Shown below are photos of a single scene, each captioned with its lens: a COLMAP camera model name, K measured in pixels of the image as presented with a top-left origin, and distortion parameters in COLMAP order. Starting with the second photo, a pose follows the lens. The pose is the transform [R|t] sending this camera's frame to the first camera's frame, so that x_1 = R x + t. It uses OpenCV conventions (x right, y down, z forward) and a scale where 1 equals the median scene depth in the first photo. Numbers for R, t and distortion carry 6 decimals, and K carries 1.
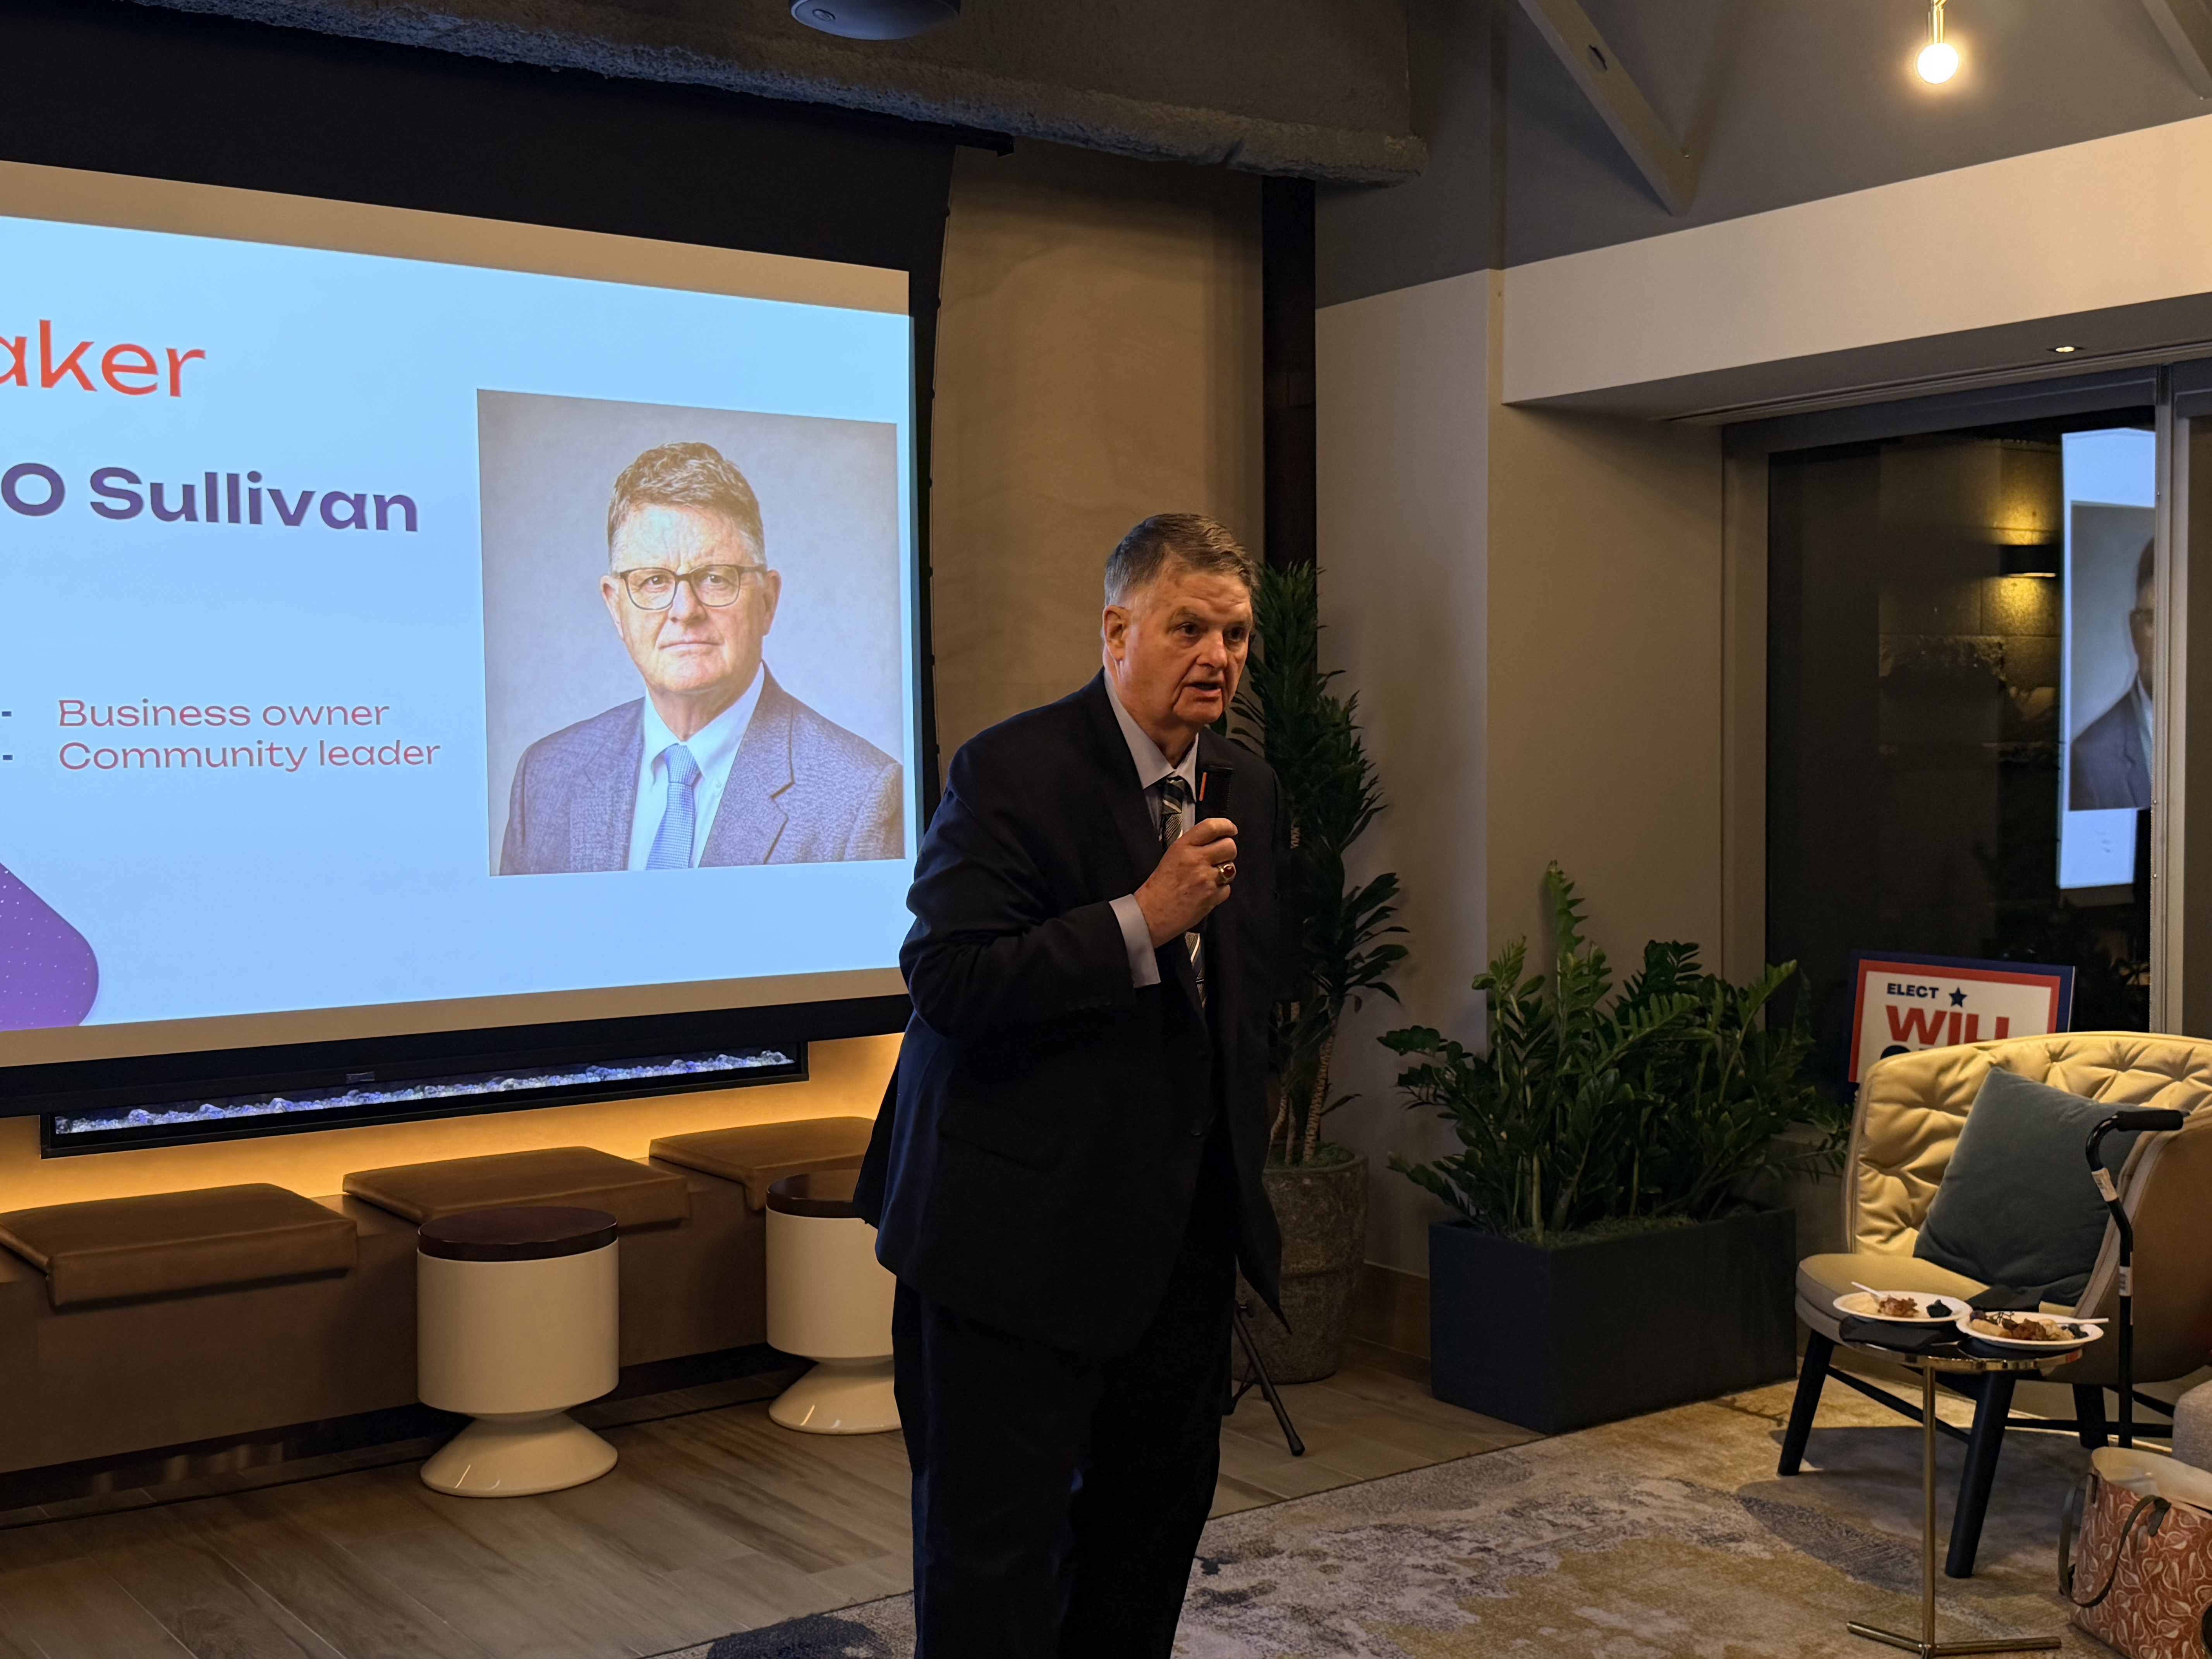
lens RADIAL K [[2555.8, 0, 1107.6], [0, 2555.8, 834.8], [0, 0, 1]] dist [0.211880, -0.504416]
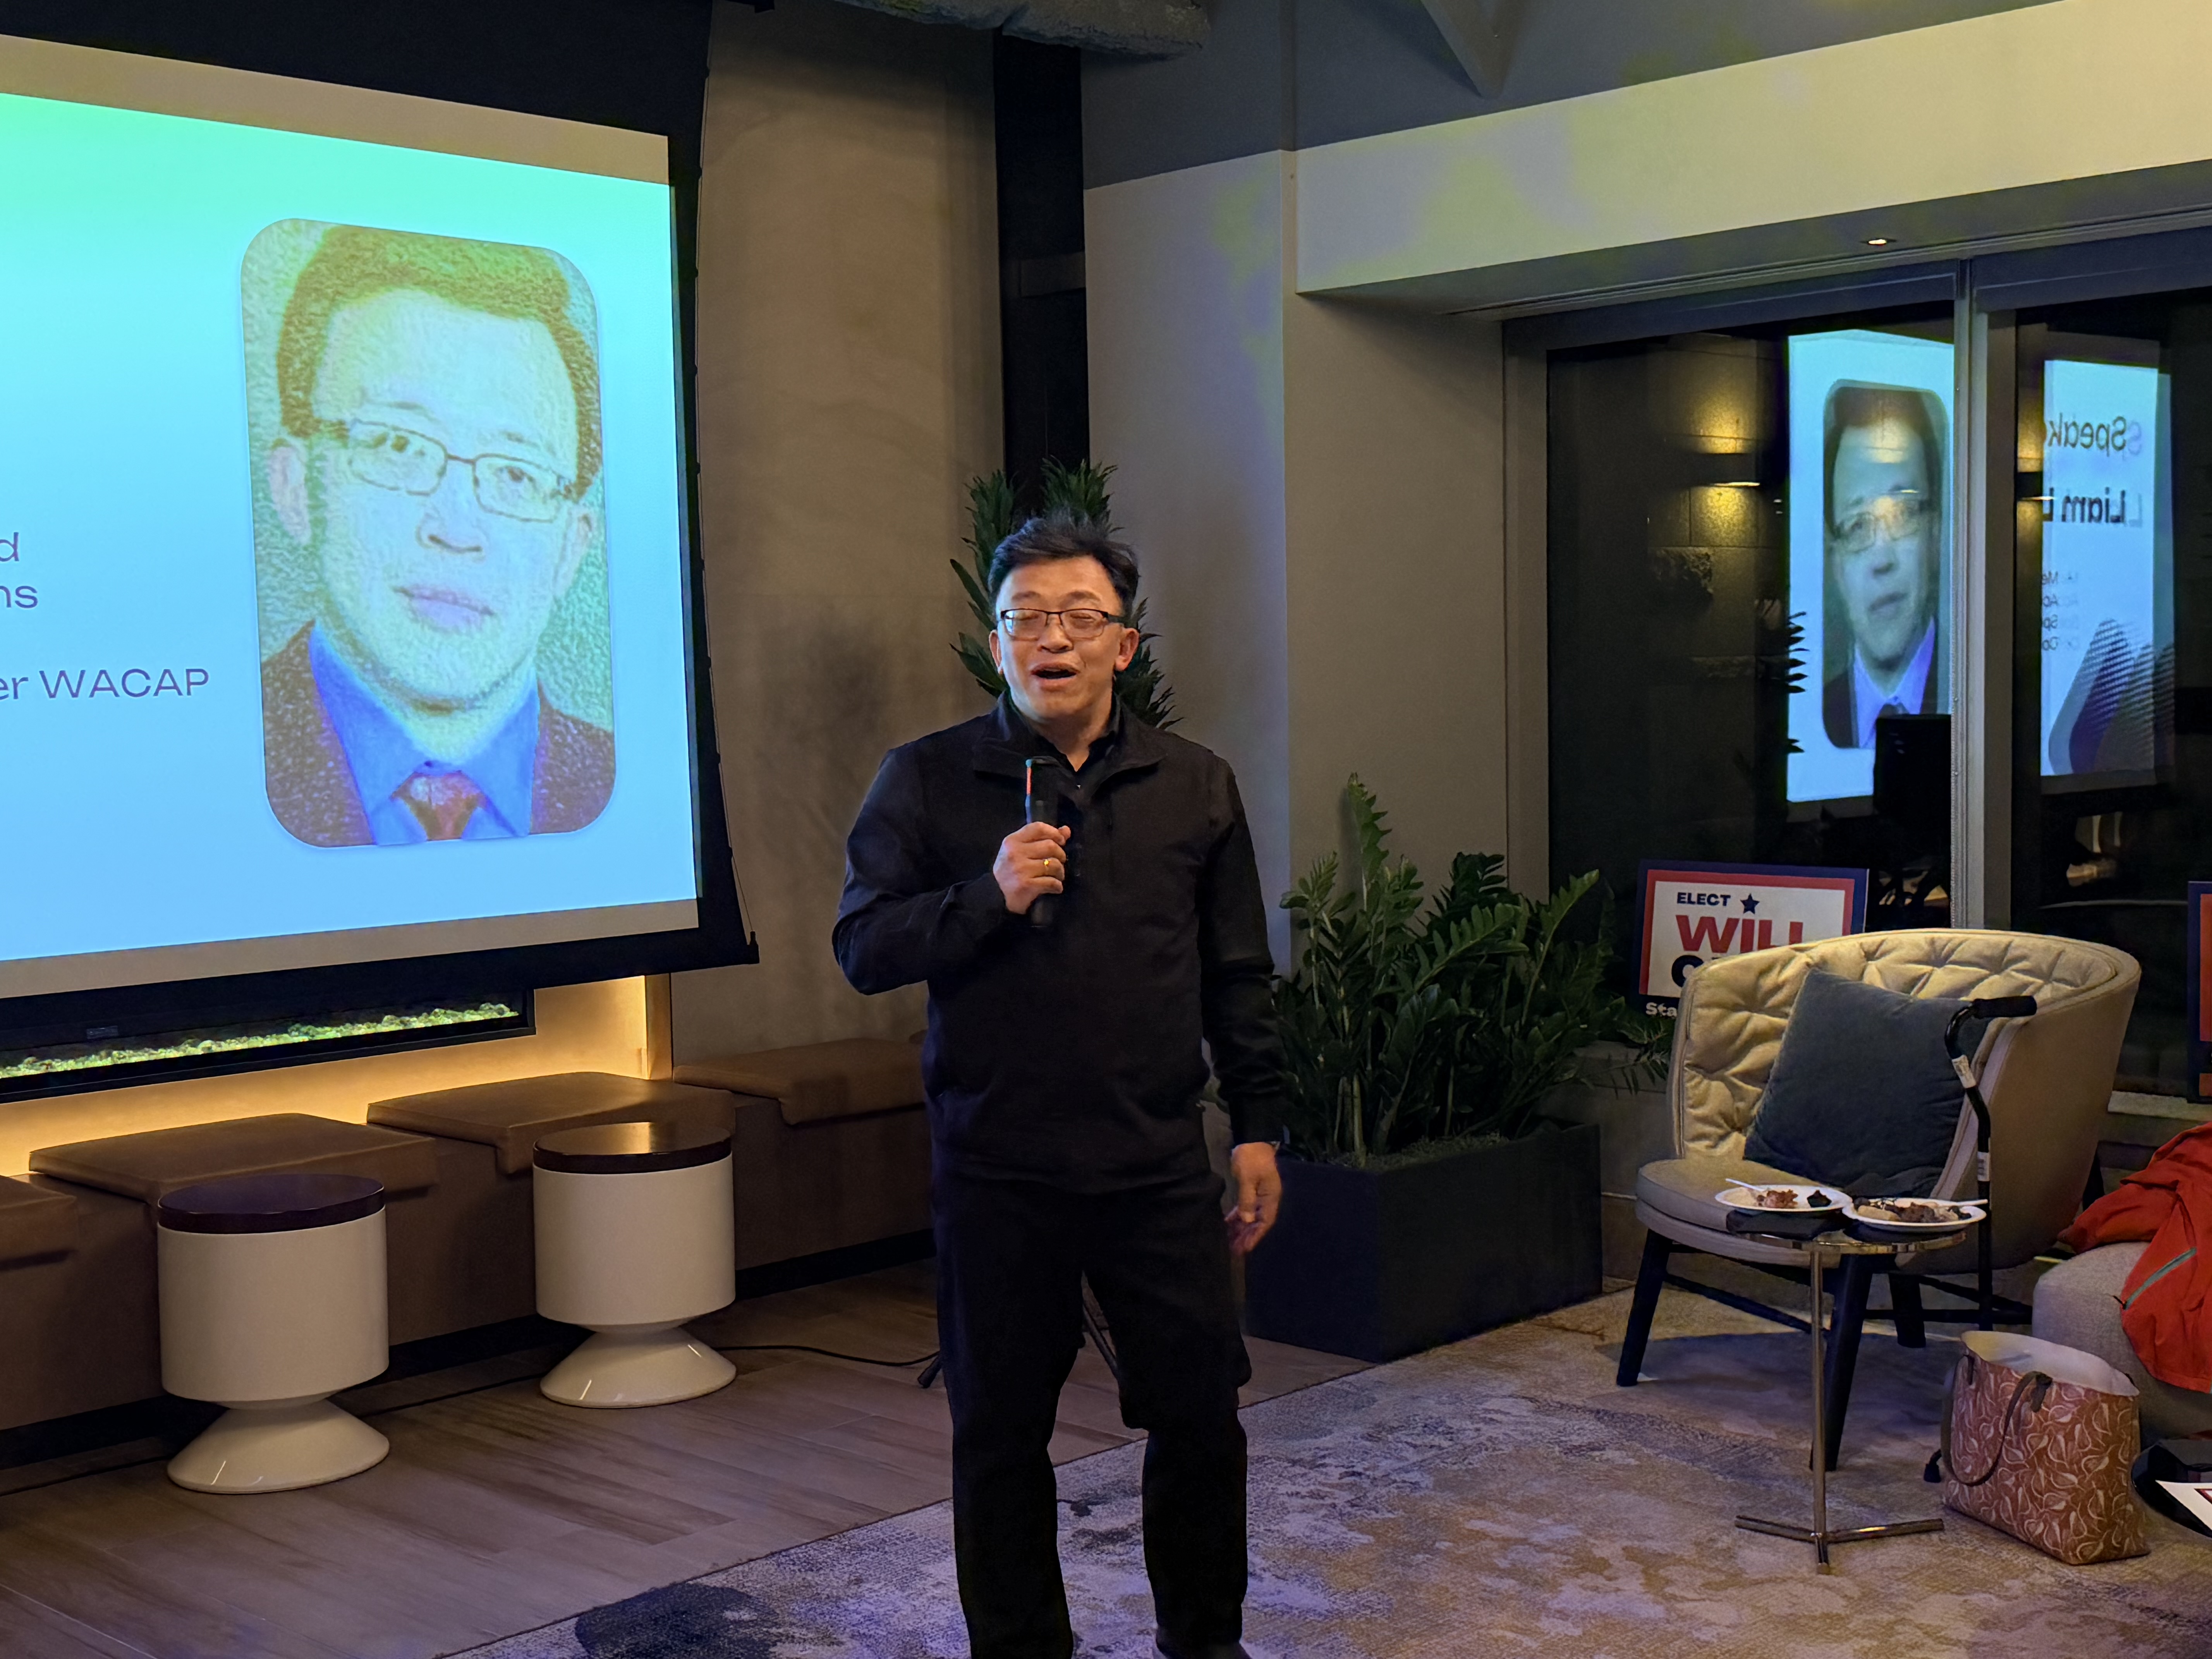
lens RADIAL K [[2823.5, 0, 1120.3], [0, 2823.5, 841.7], [0, 0, 1]] dist [0.182584, -0.345712]
pose [[0.985335, -0.021821, 0.169227, -0.097341], [0.018498, 0.999604, 0.021190, 0.012258], [-0.169623, -0.017749, 0.985349, -0.026568]]
